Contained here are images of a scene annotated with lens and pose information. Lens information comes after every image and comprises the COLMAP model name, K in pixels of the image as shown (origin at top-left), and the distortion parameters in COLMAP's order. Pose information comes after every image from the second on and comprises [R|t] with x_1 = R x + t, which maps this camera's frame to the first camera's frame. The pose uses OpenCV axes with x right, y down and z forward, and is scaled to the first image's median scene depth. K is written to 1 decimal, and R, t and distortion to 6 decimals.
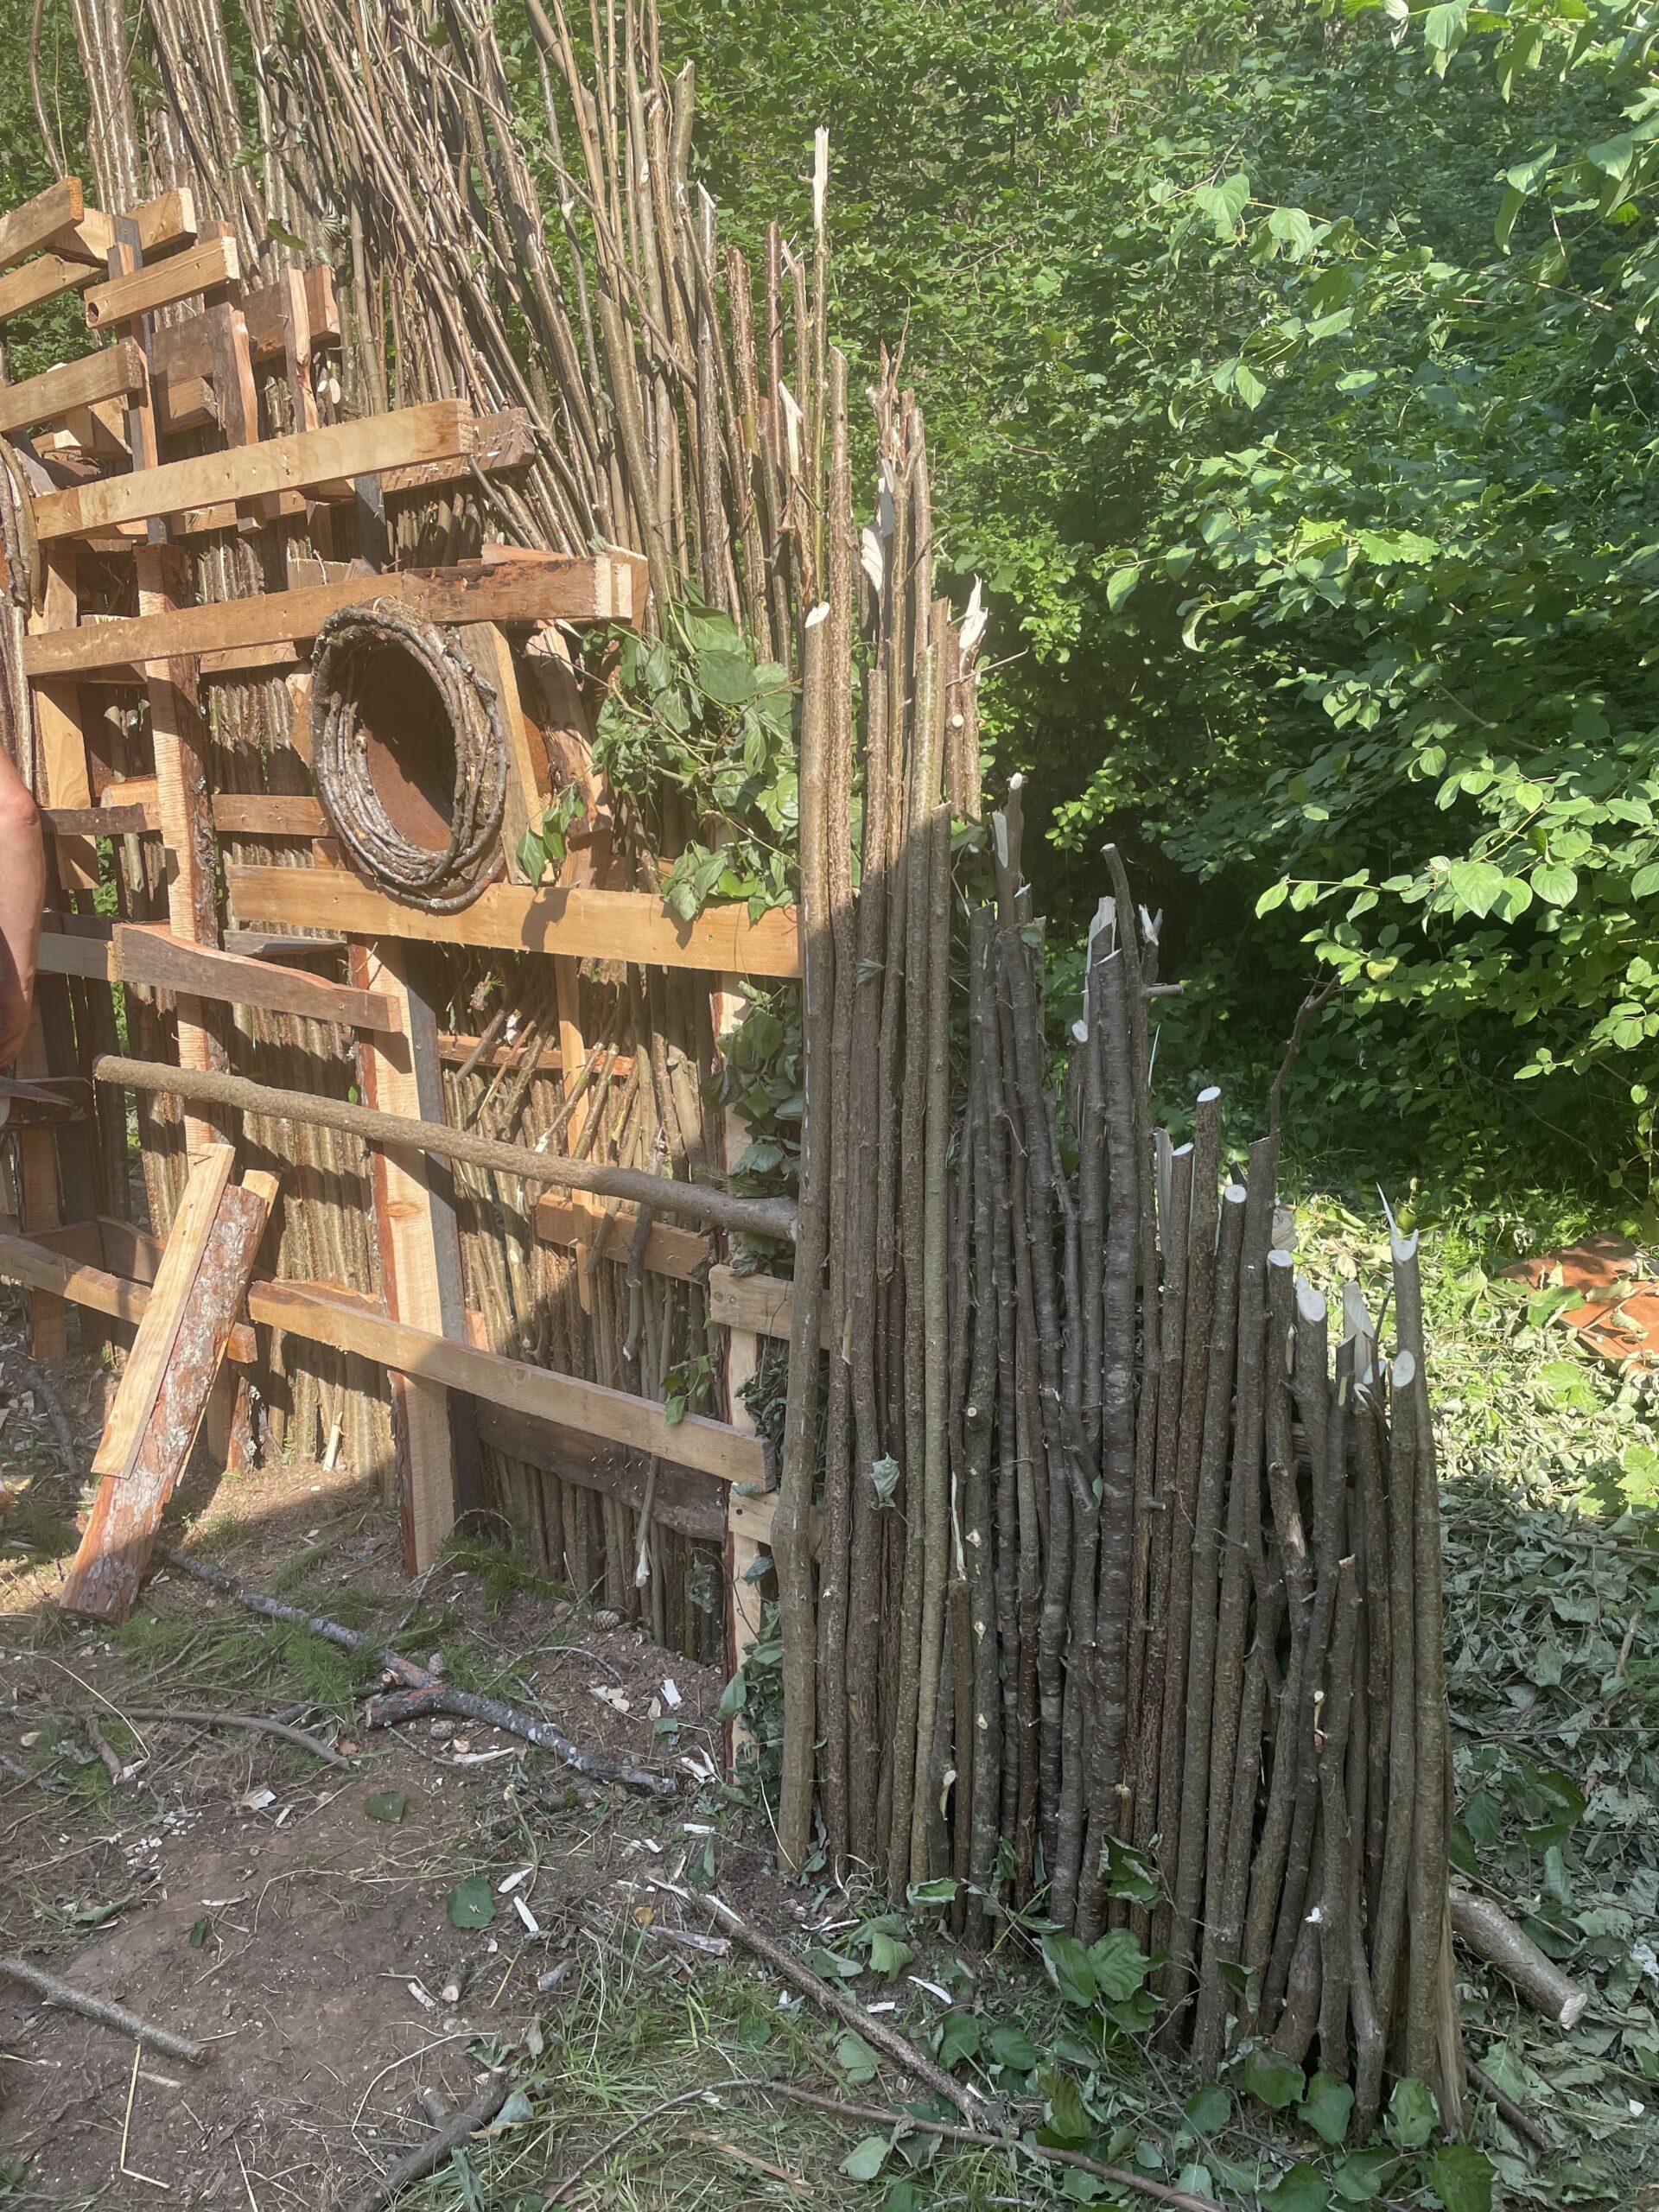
lens RADIAL K [[1626.8, 0, 838.7], [0, 1626.8, 1107.0], [0, 0, 1]] dist [0.089296, -0.100881]
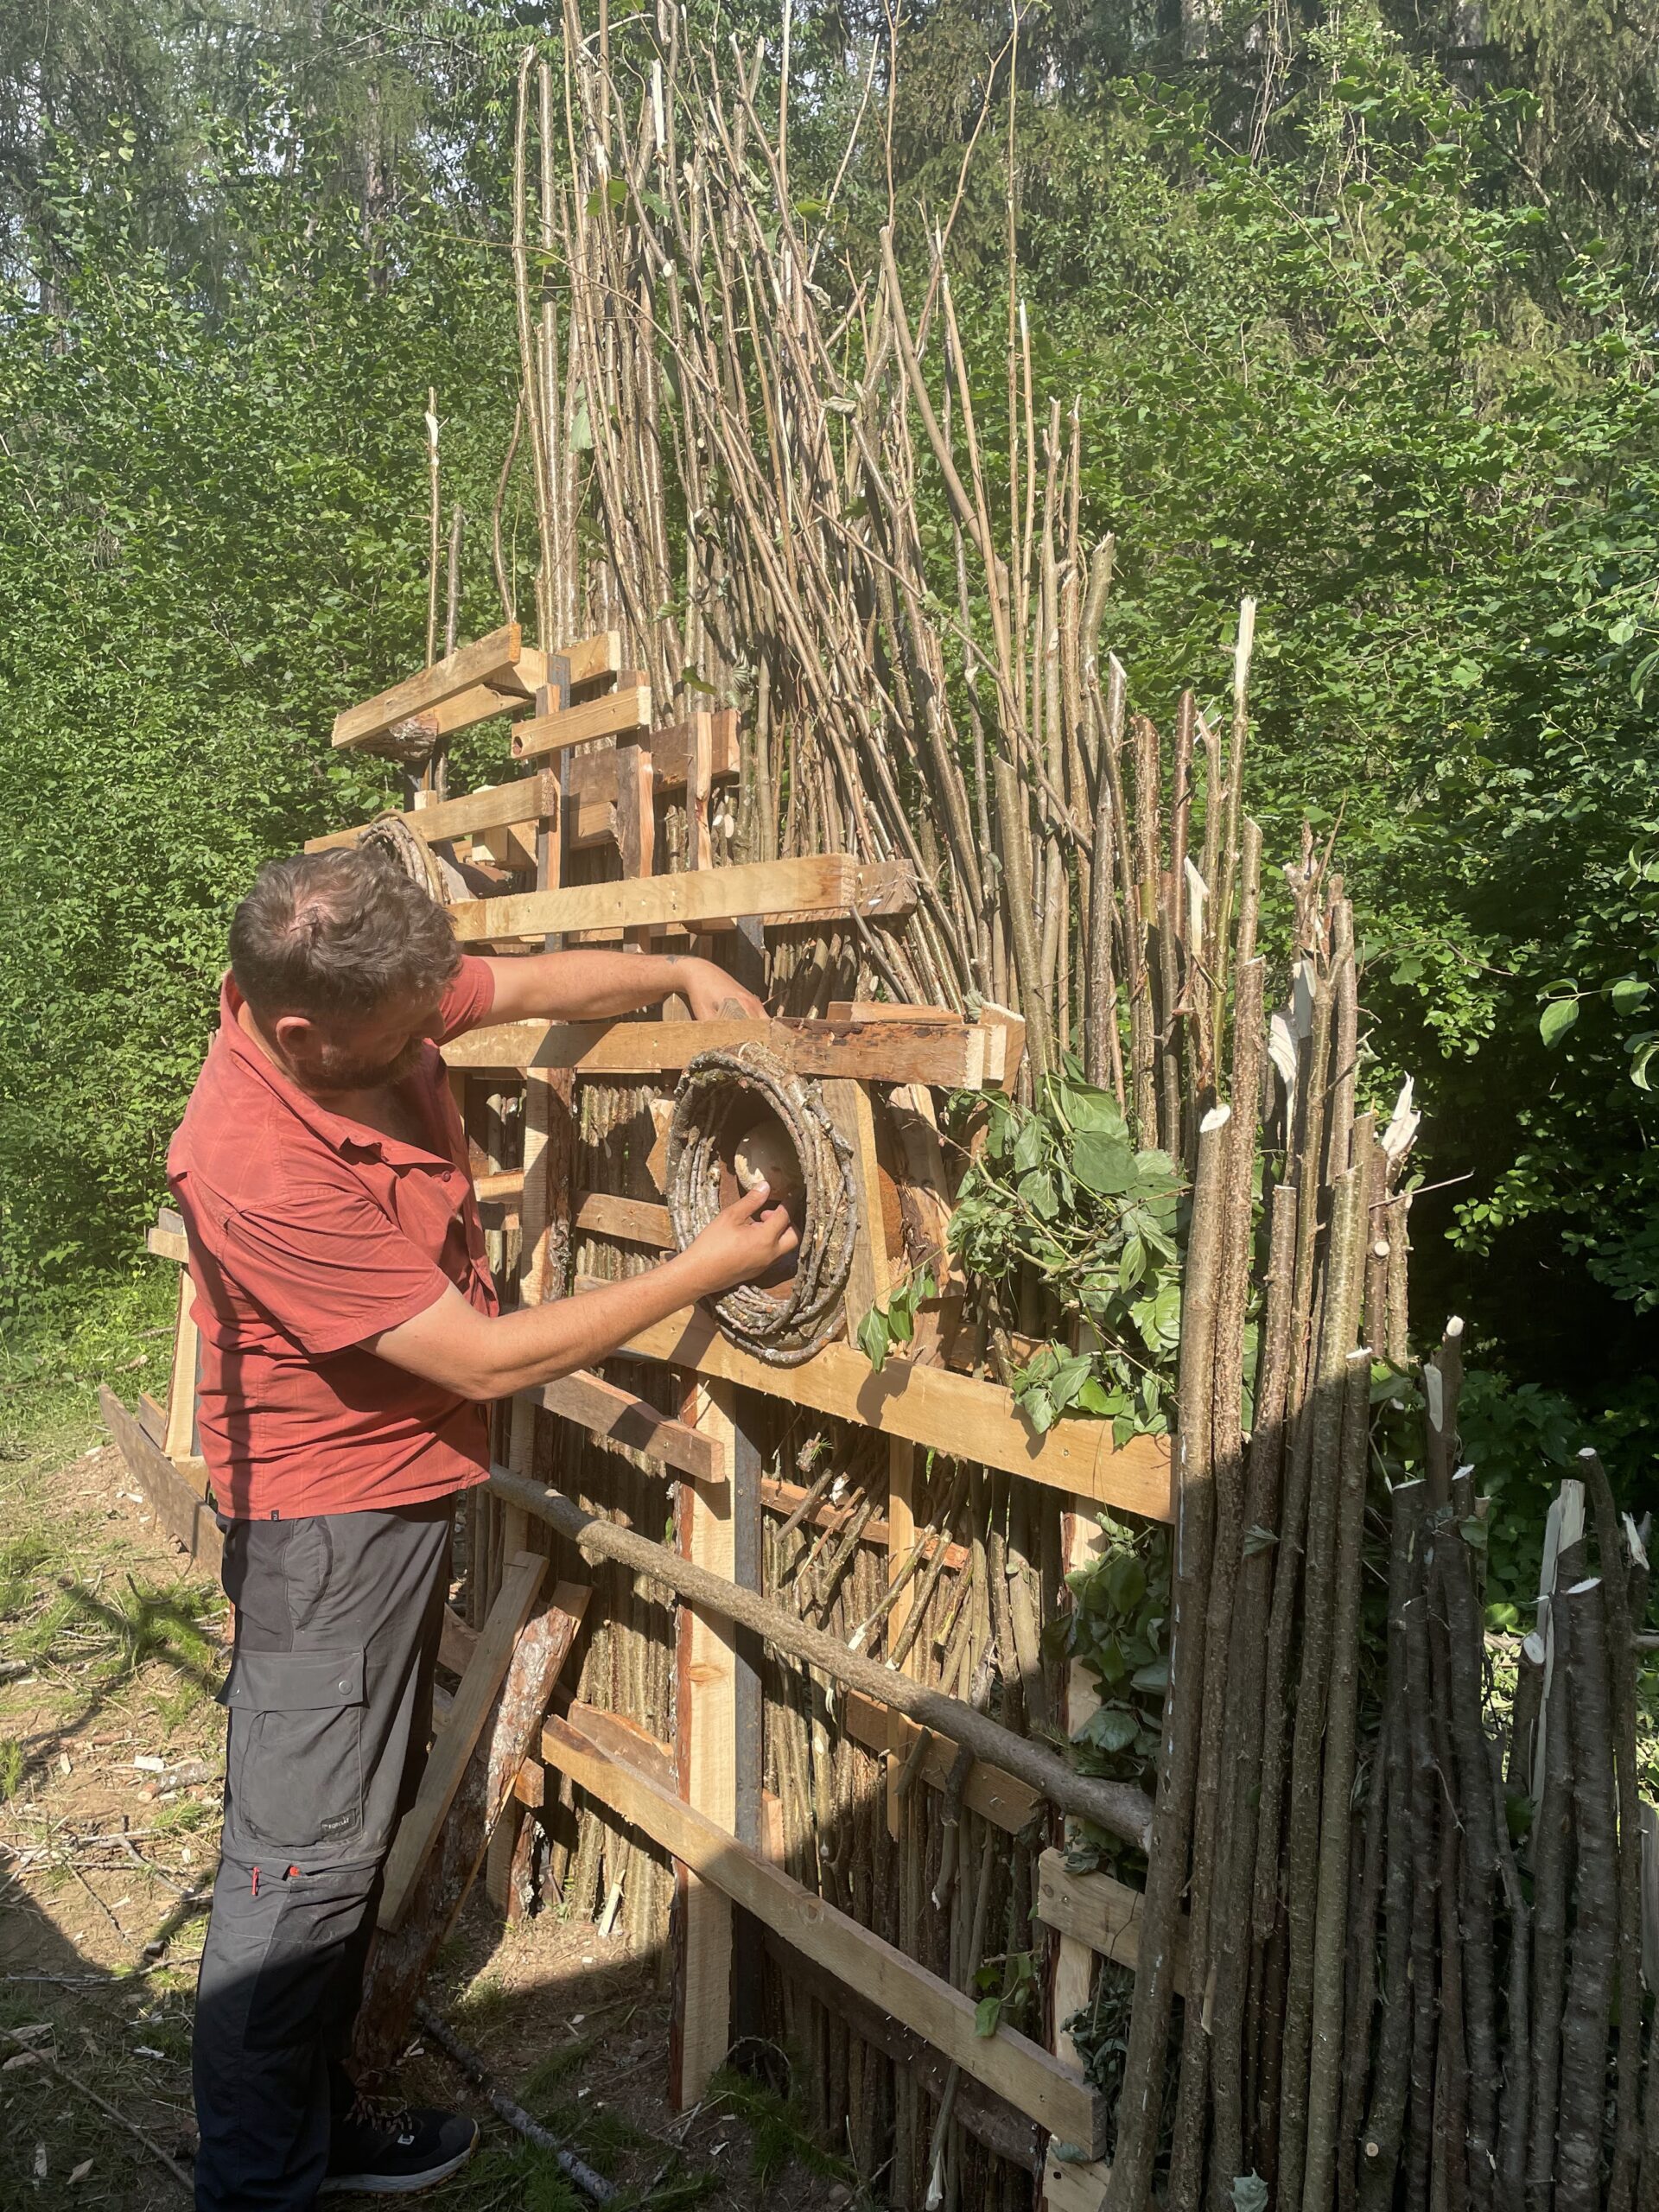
lens RADIAL K [[1658.8, 0, 828.6], [0, 1658.8, 1150.3], [0, 0, 1]] dist [0.107058, -0.155214]
pose [[0.974398, 0.053600, -0.218346, -0.014534], [-0.089947, 0.982995, -0.160094, -0.094180], [0.206052, 0.175635, 0.962650, 0.079451]]
